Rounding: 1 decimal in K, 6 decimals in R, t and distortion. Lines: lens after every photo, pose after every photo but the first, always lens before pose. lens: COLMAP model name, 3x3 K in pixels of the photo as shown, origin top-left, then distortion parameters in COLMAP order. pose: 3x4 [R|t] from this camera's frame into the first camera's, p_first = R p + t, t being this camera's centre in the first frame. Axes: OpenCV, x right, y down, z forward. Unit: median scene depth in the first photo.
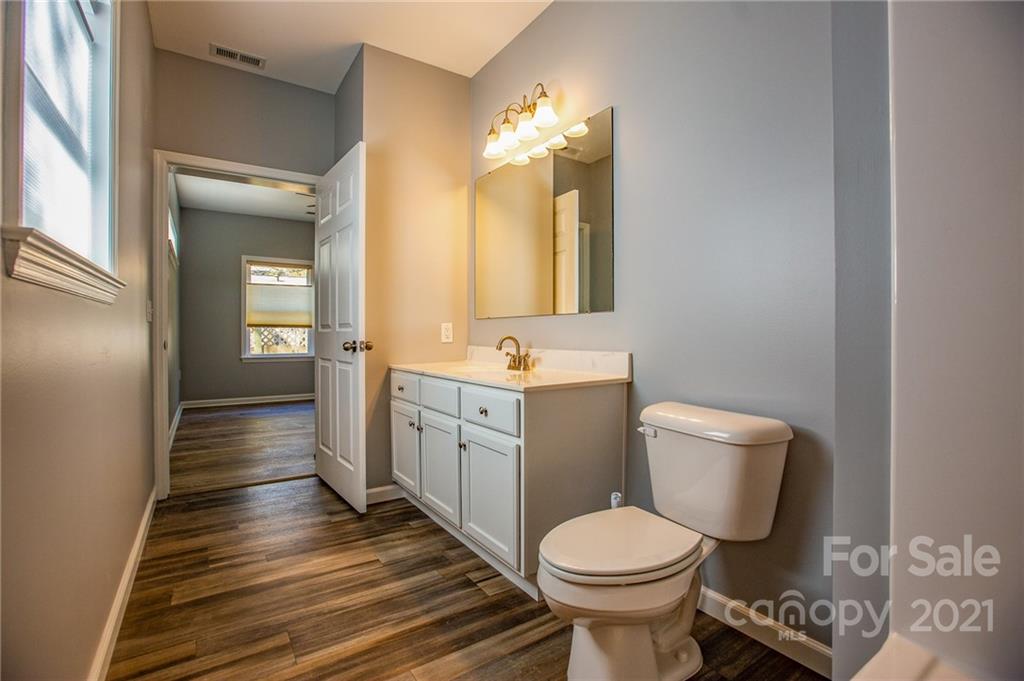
lens RADIAL K [[466.7, 0, 509.8], [0, 466.7, 334.7], [0, 0, 1]] dist [-0.050041, 0.016234]
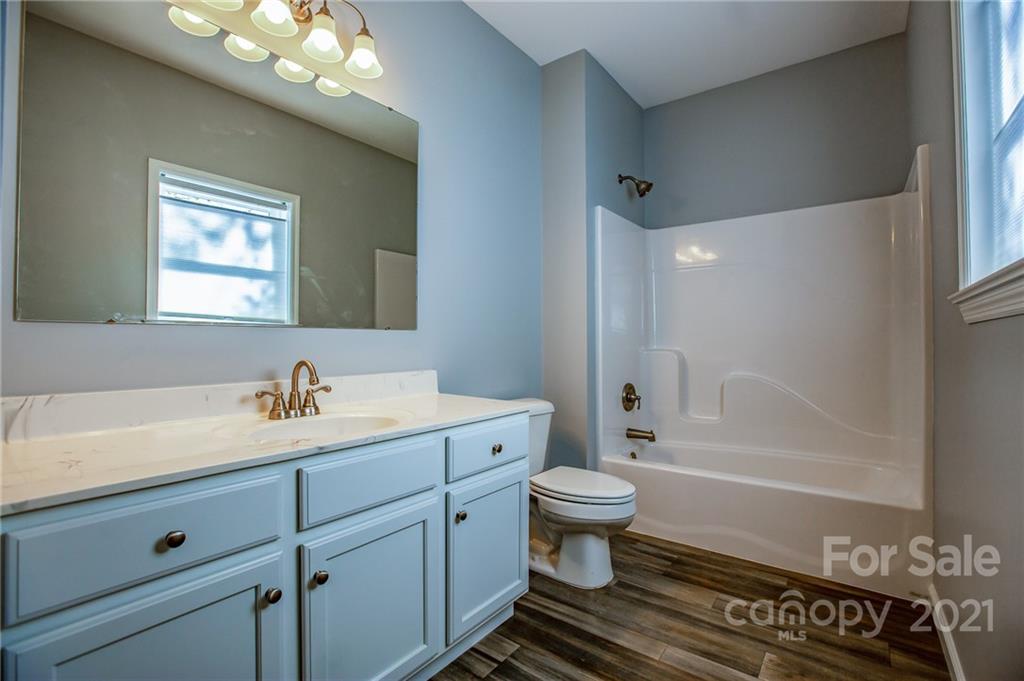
lens RADIAL K [[466.7, 0, 509.5], [0, 466.7, 341.8], [0, 0, 1]] dist [-0.050041, 0.016234]
pose [[-0.326750, 0.002633, 0.945107, -0.920023], [0.003192, 0.999993, -0.001683, -0.025900], [-0.945106, 0.002466, -0.326756, 1.364725]]
